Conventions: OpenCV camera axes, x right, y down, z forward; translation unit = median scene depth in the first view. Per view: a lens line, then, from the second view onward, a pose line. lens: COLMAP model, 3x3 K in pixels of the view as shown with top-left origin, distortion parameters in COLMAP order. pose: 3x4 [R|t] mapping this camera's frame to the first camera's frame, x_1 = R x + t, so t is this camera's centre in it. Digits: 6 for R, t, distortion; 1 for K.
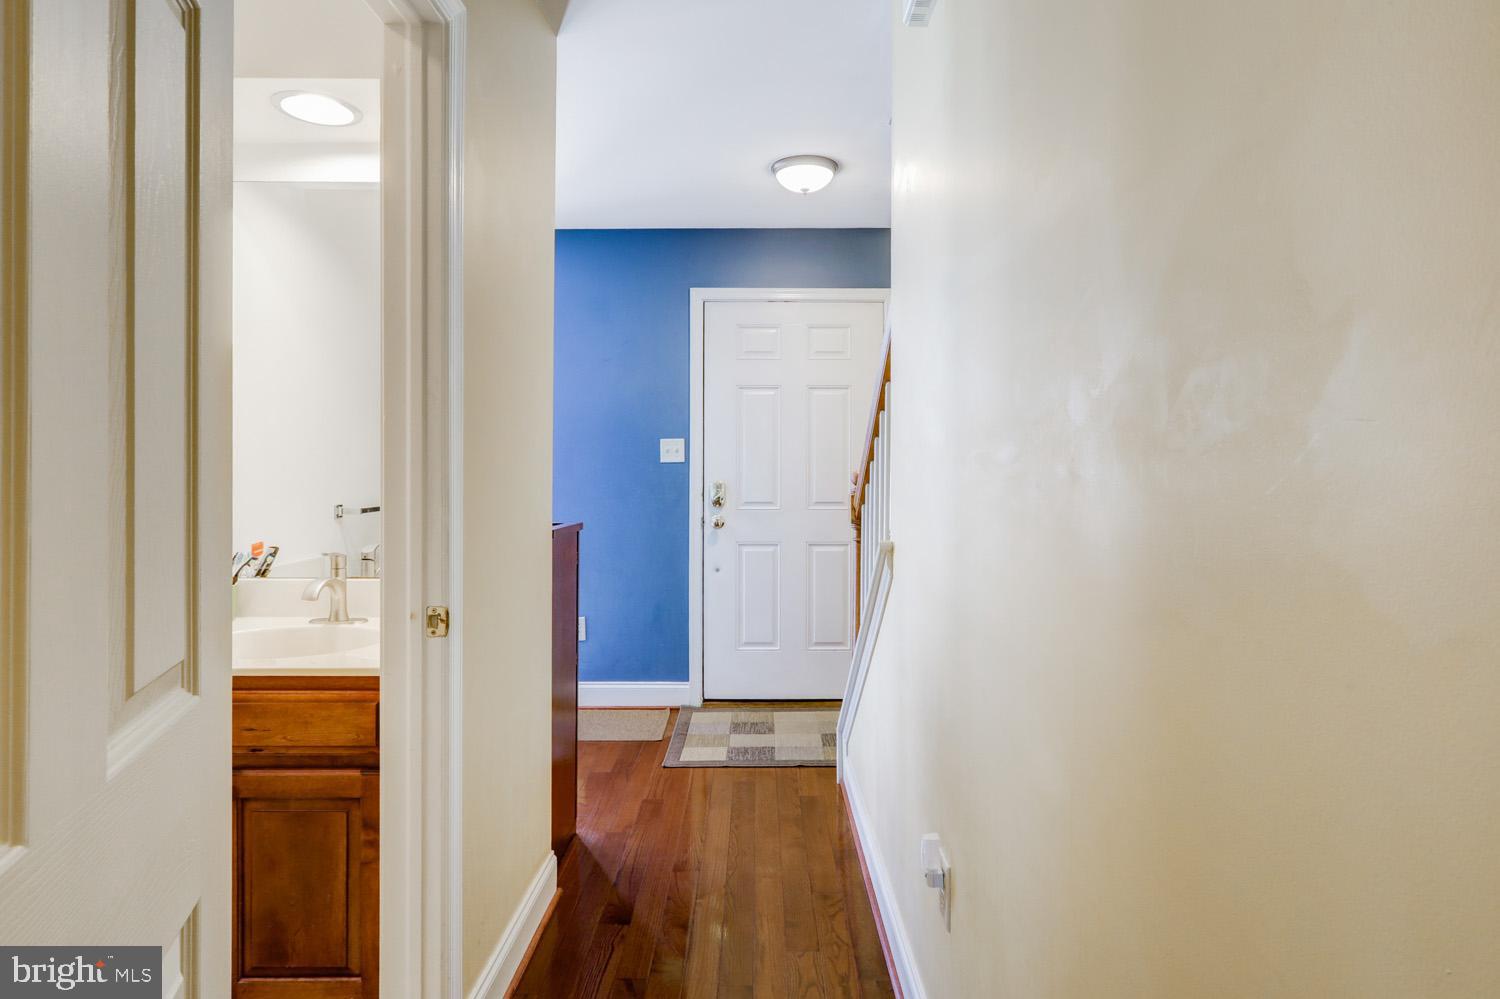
lens RADIAL K [[726.0, 0, 751.6], [0, 726.0, 494.6], [0, 0, 1]] dist [-0.000052, 0.000096]
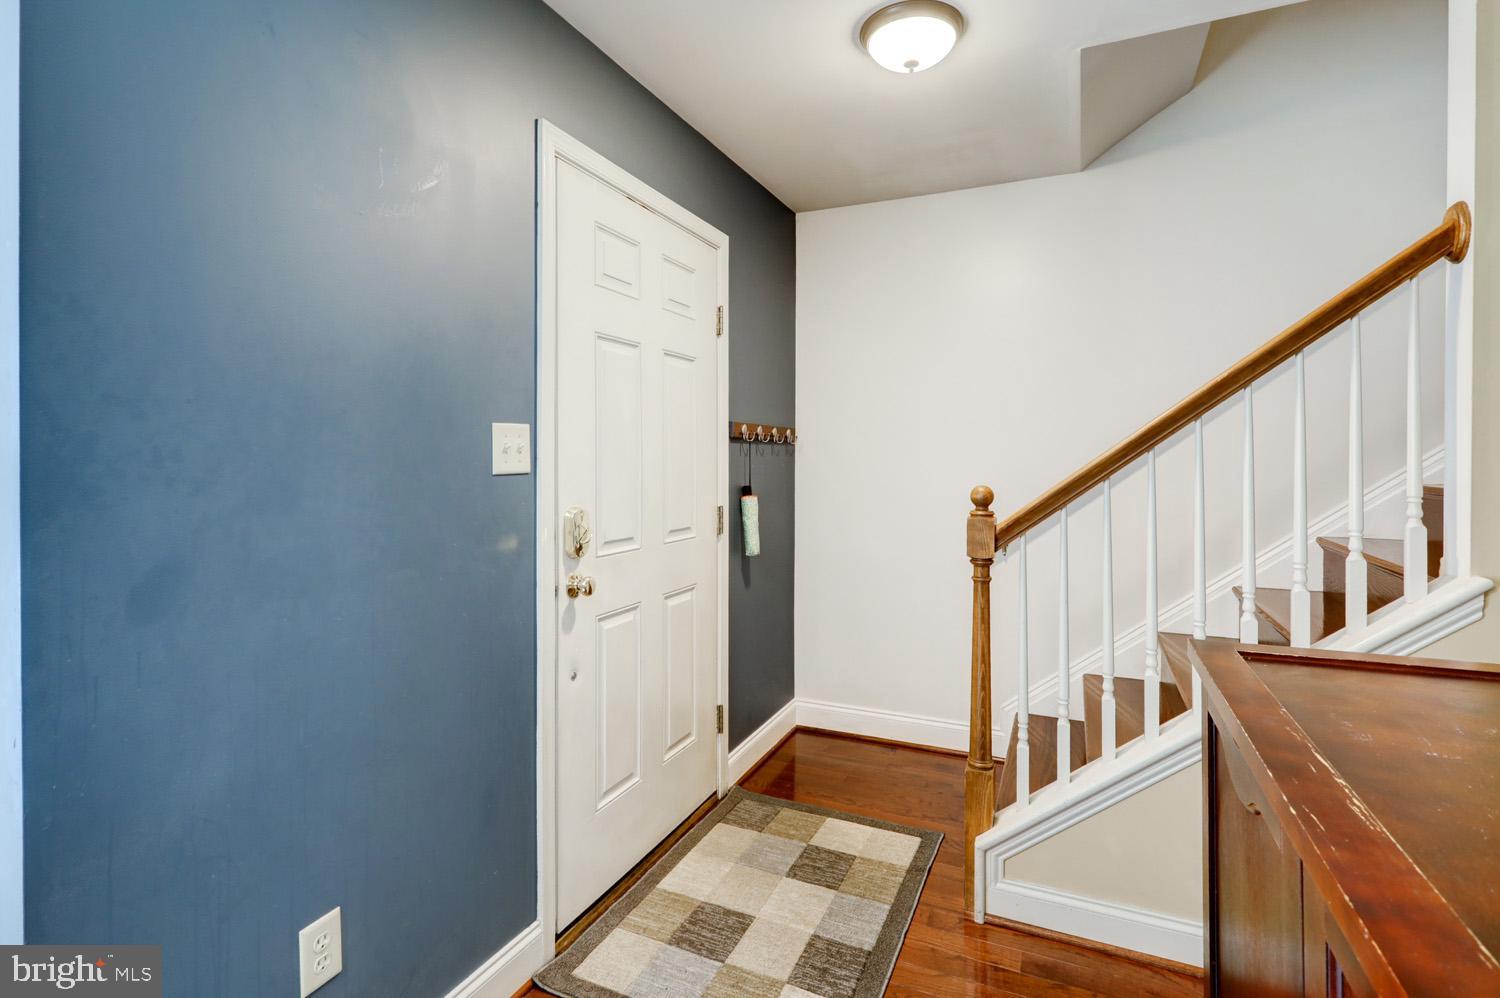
lens RADIAL K [[728.3, 0, 751.6], [0, 728.3, 461.5], [0, 0, 1]] dist [-0.000593, 0.000488]
pose [[0.404608, -0.007320, 0.914461, -0.476839], [-0.004394, 0.999941, 0.009948, -0.058113], [-0.914480, -0.008043, 0.404552, 0.669793]]
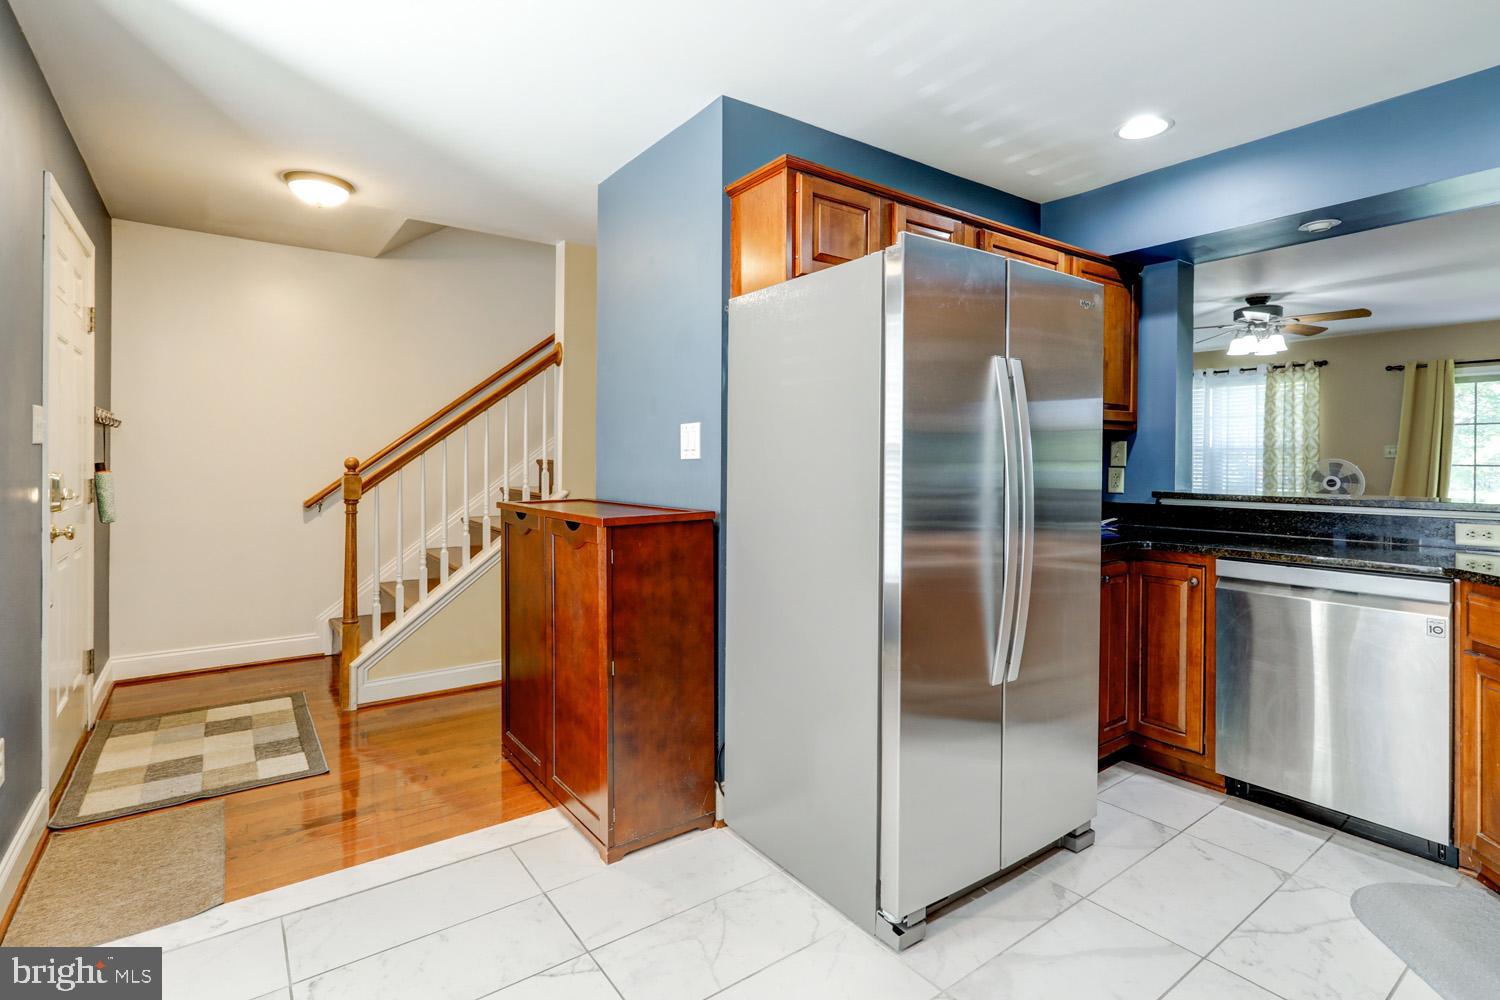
lens RADIAL K [[728.3, 0, 751.6], [0, 728.3, 462.5], [0, 0, 1]] dist [-0.000593, 0.000488]
pose [[-0.596065, -0.012829, 0.802834, -0.968402], [-0.014316, 0.999883, 0.005349, -0.040304], [-0.802809, -0.008305, -0.596179, 0.883074]]
